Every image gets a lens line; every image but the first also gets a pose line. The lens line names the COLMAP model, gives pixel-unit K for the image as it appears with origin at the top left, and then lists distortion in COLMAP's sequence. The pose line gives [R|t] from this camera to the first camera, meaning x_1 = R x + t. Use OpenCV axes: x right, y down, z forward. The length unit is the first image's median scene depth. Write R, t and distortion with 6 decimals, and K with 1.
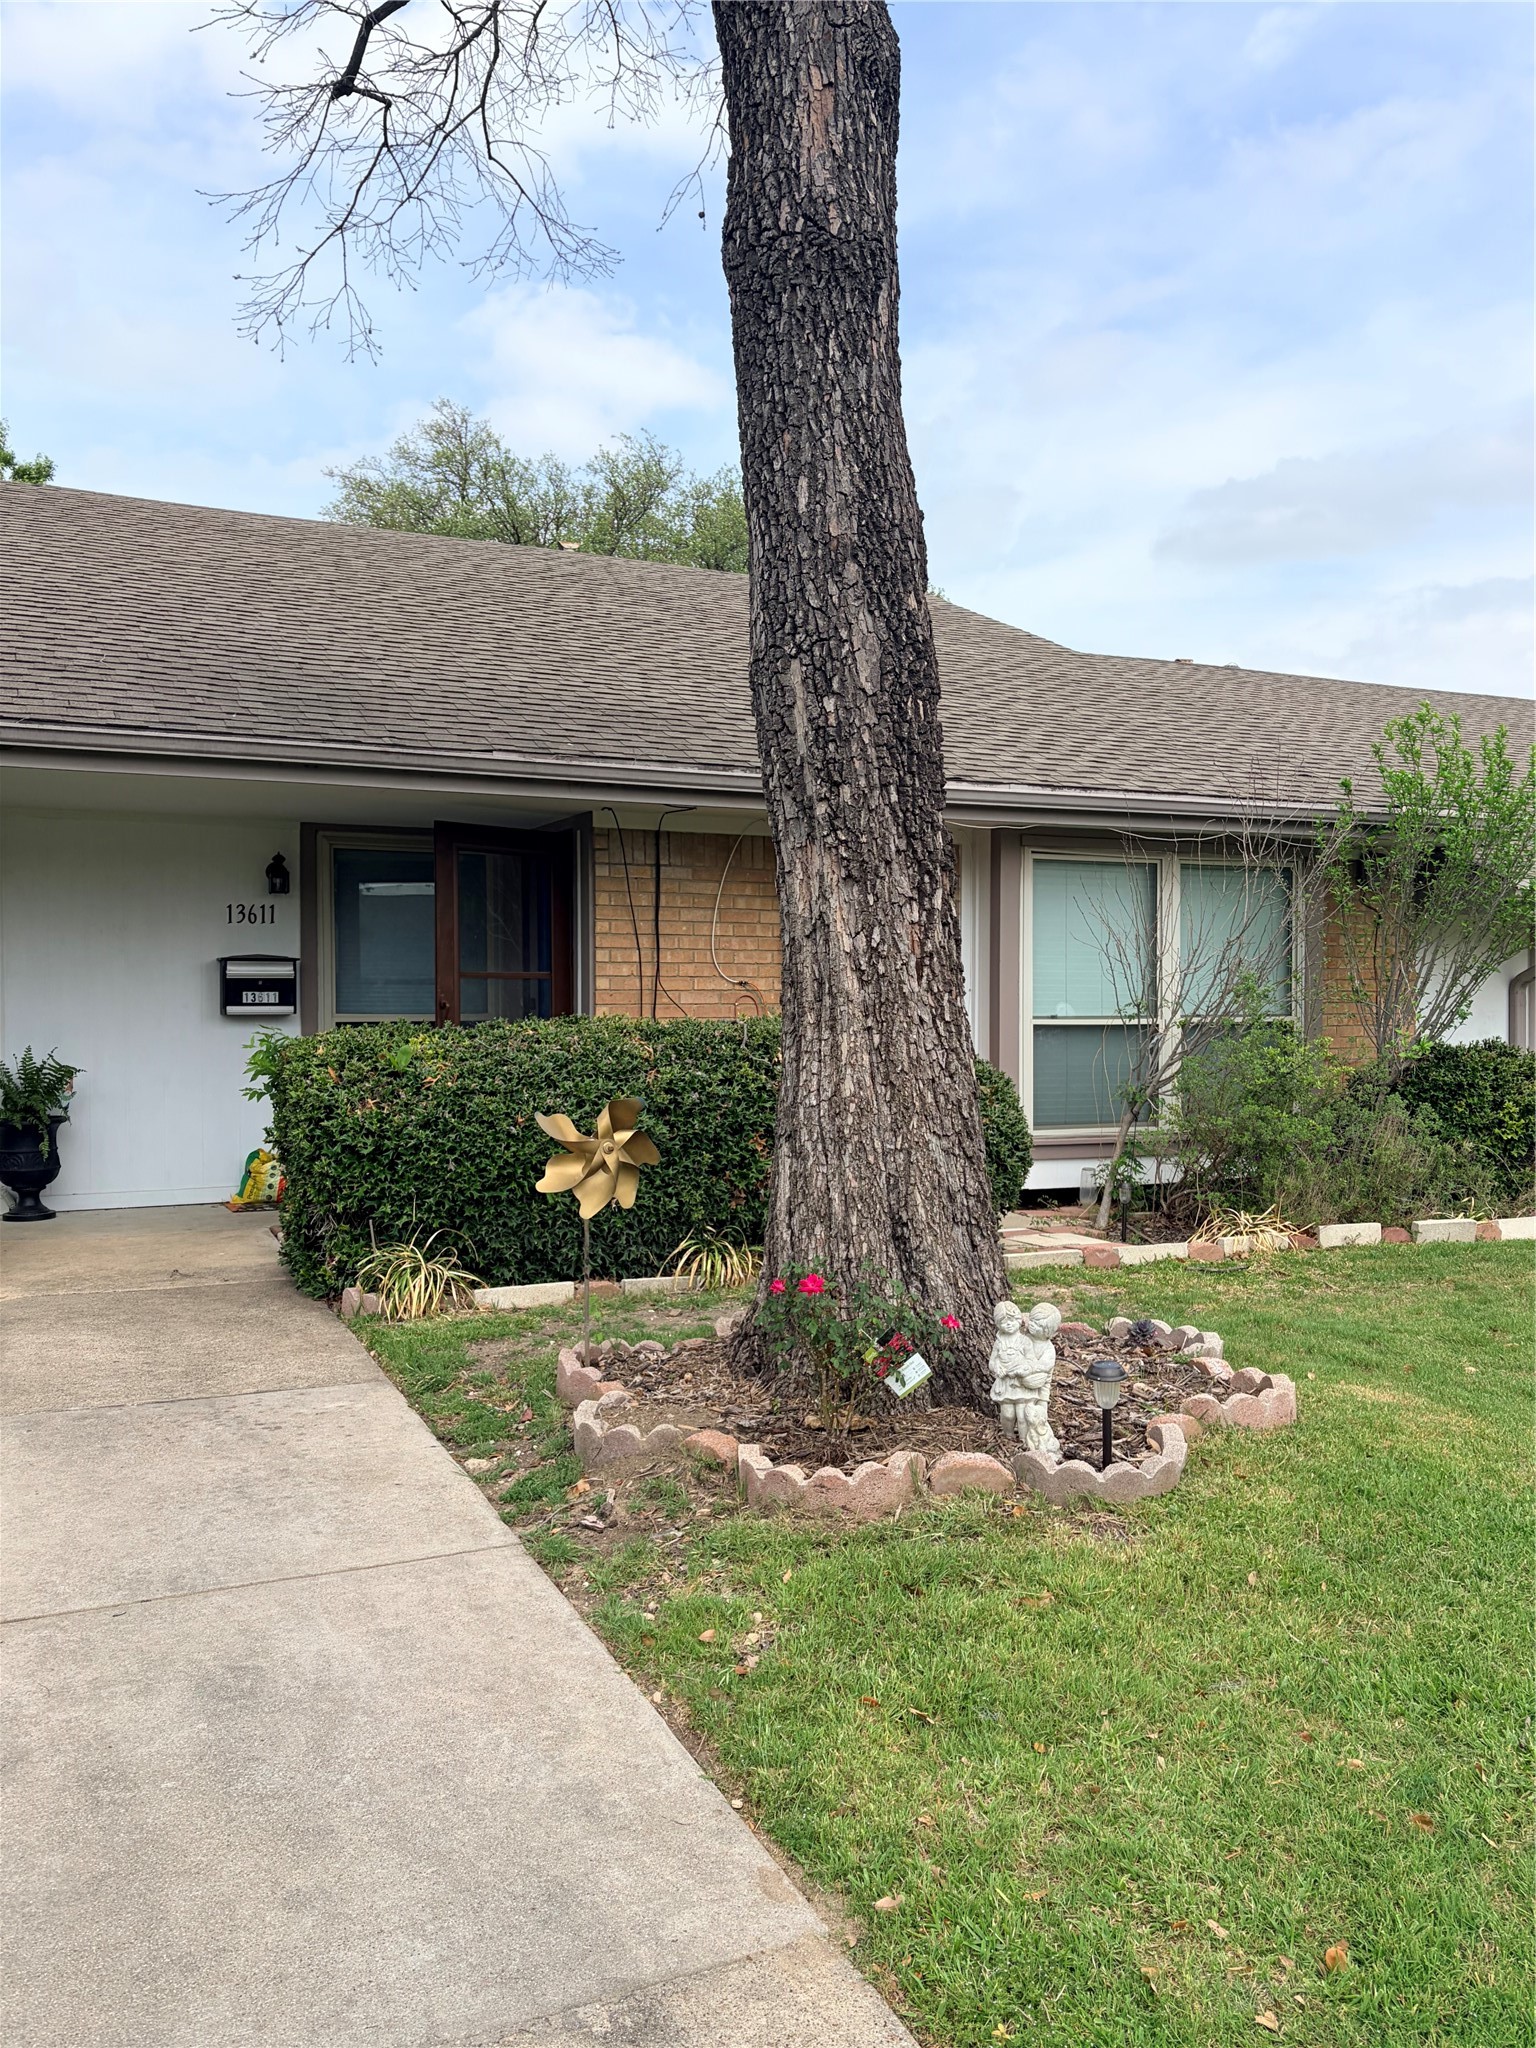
lens RADIAL K [[1585.4, 0, 775.7], [0, 1585.4, 1029.8], [0, 0, 1]] dist [0.028683, -0.029191]
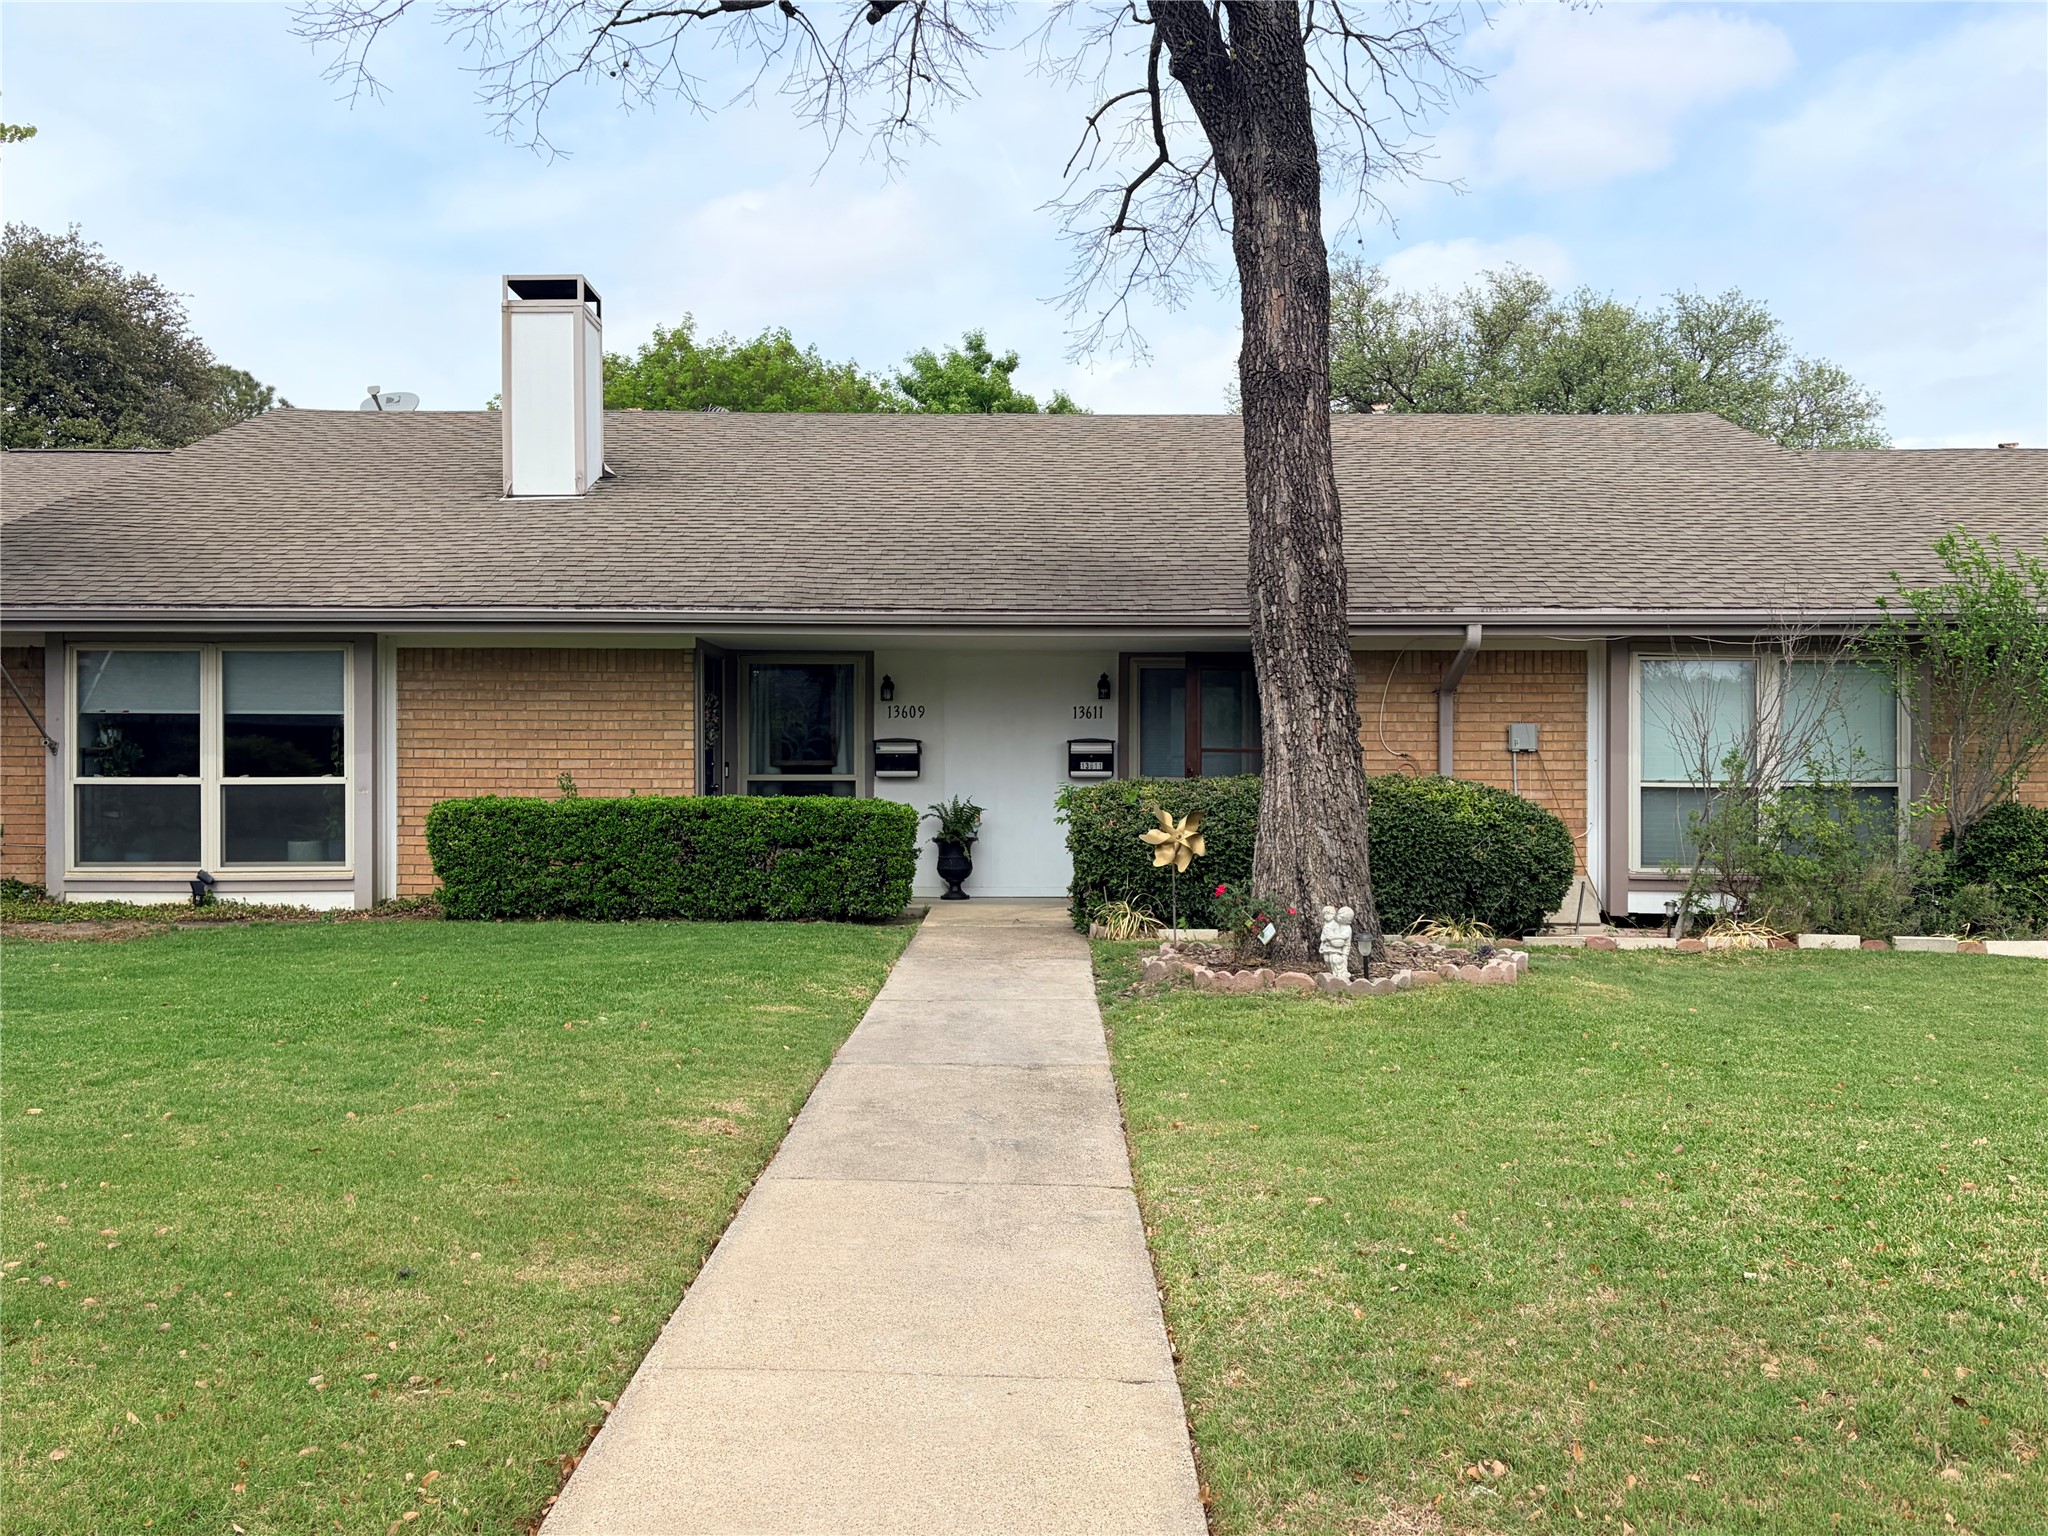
lens RADIAL K [[1585.4, 0, 1022.6], [0, 1585.4, 767.0], [0, 0, 1]] dist [0.028683, -0.029191]
pose [[0.902446, -0.000441, -0.430802, 0.415655], [-0.011744, 0.999603, -0.025625, 0.031350], [0.430642, 0.028185, 0.902083, -0.628067]]
